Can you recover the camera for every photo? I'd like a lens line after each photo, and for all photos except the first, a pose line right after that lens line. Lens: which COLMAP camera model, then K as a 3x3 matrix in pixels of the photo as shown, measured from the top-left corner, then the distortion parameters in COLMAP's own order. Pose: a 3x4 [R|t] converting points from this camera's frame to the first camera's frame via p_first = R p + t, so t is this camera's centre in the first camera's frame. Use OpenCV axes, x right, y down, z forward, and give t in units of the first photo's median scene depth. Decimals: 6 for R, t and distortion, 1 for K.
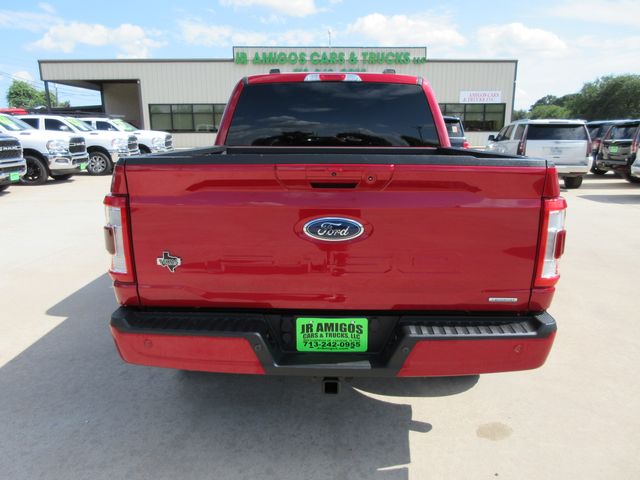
lens RADIAL K [[461.6, 0, 320.0], [0, 461.6, 240.0], [0, 0, 1]] dist [-0.000659, -0.001680]
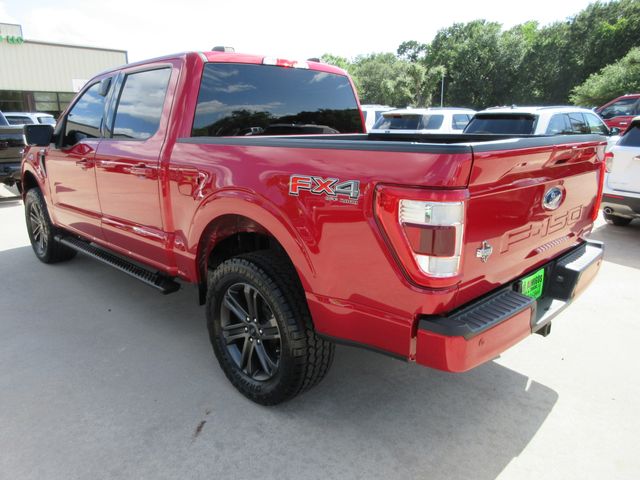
lens RADIAL K [[461.6, 0, 320.0], [0, 461.6, 240.0], [0, 0, 1]] dist [-0.000659, -0.001680]
pose [[0.727386, -0.197534, 0.657183, -0.737574], [0.182337, 0.978883, 0.092414, -0.084515], [-0.661561, 0.052608, 0.748044, 0.302627]]
